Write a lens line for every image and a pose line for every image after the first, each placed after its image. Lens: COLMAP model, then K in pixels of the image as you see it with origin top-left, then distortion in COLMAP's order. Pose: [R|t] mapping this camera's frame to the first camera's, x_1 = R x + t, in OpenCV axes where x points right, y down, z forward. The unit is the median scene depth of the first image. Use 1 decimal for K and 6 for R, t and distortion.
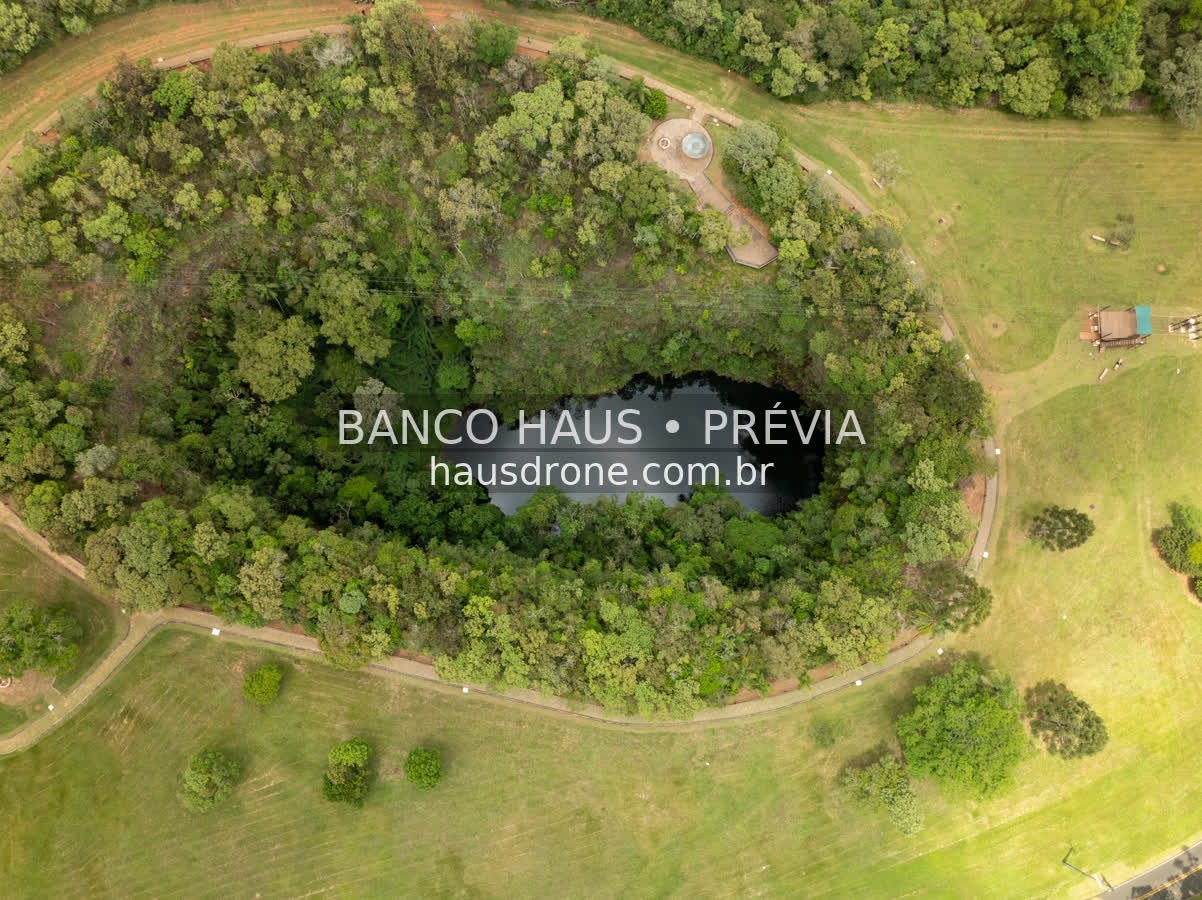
lens RADIAL K [[843.5, 0, 596.0], [0, 843.5, 450.6], [0, 0, 1]] dist [-0.045750, 0.018871]
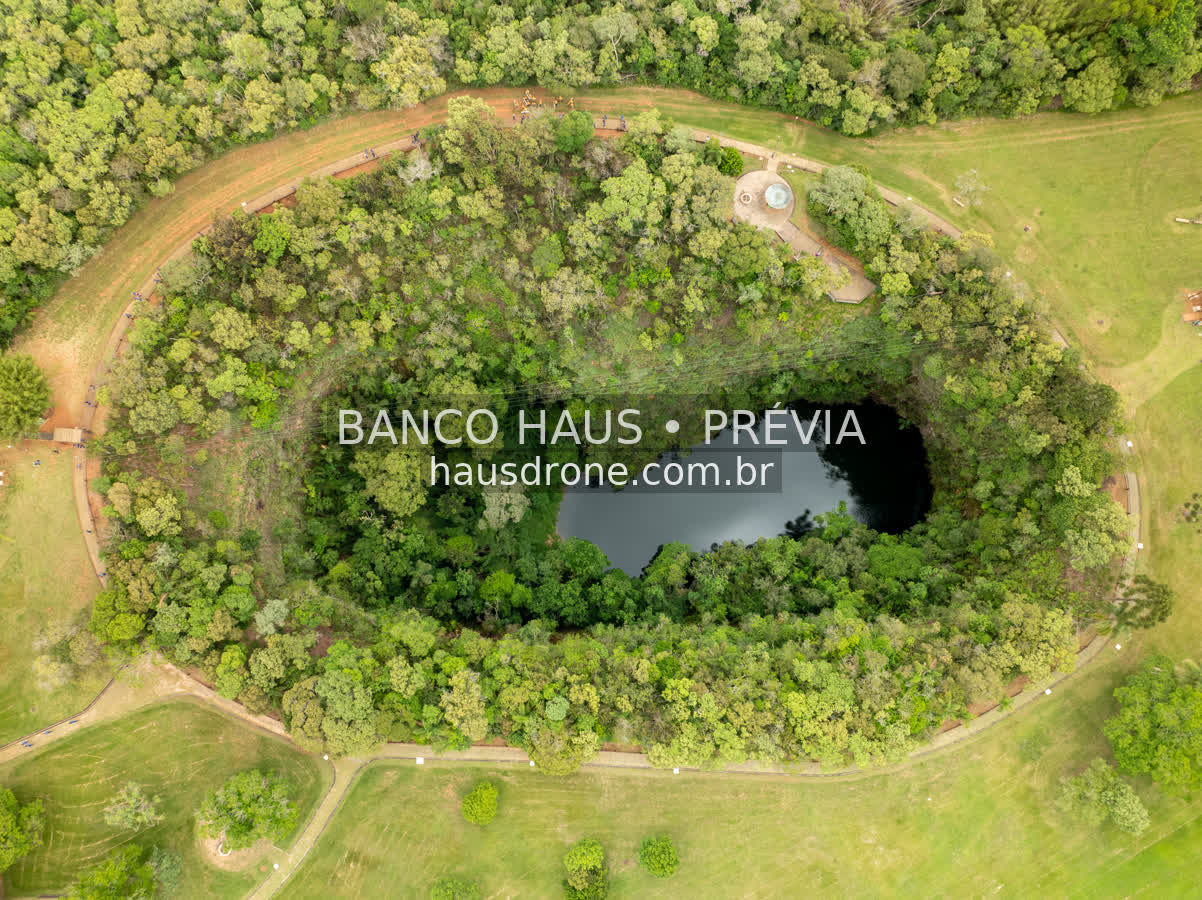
lens RADIAL K [[843.5, 0, 594.6], [0, 843.5, 449.8], [0, 0, 1]] dist [-0.045750, 0.018871]
pose [[0.983657, -0.179184, 0.017661, -0.187129], [0.179176, 0.983815, 0.002056, -0.110255], [-0.017743, 0.001142, 0.999842, -0.016130]]
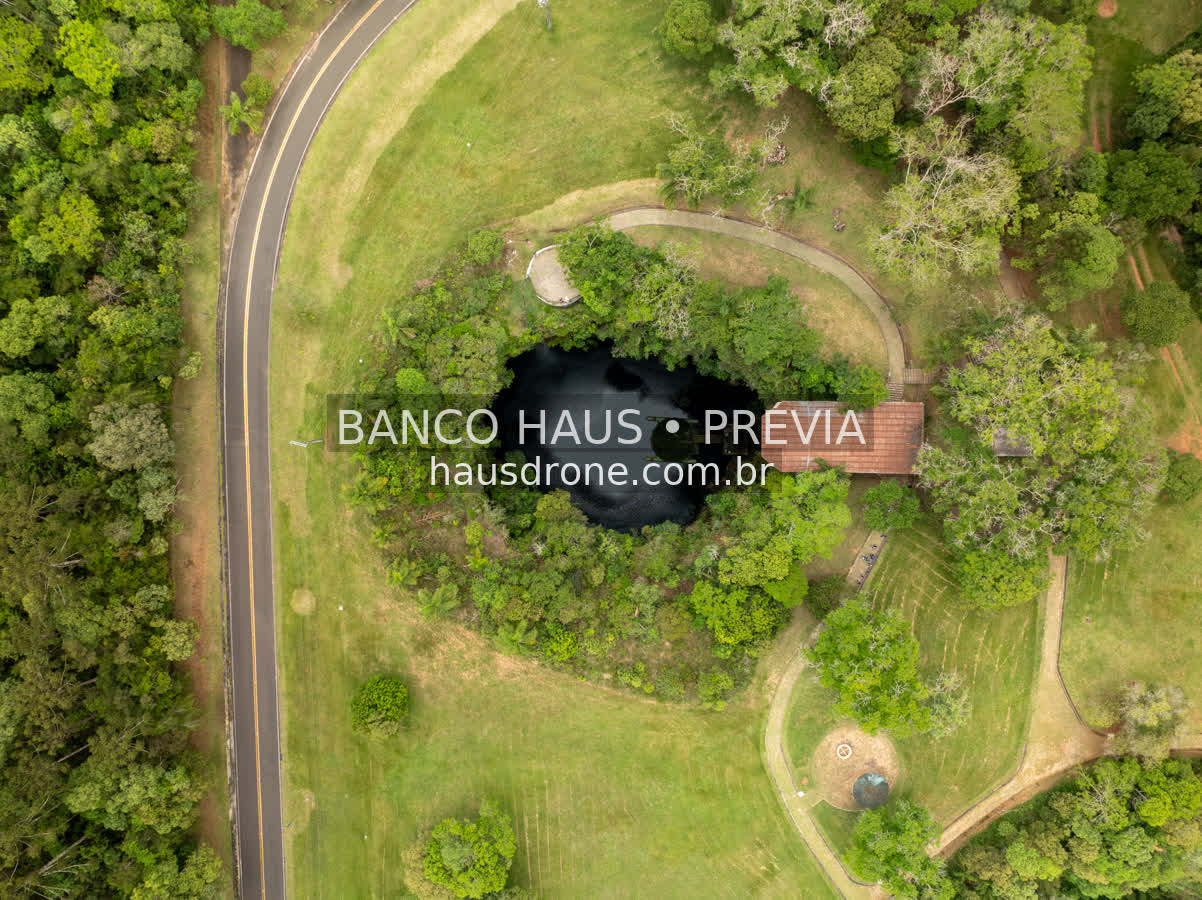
lens RADIAL K [[843.5, 0, 594.7], [0, 843.5, 451.6], [0, 0, 1]] dist [-0.045750, 0.018871]
pose [[-0.262542, 0.964920, 0.000417, -0.874962], [-0.955235, -0.259968, 0.141219, 0.449371], [0.136373, 0.036677, 0.989978, 0.059972]]
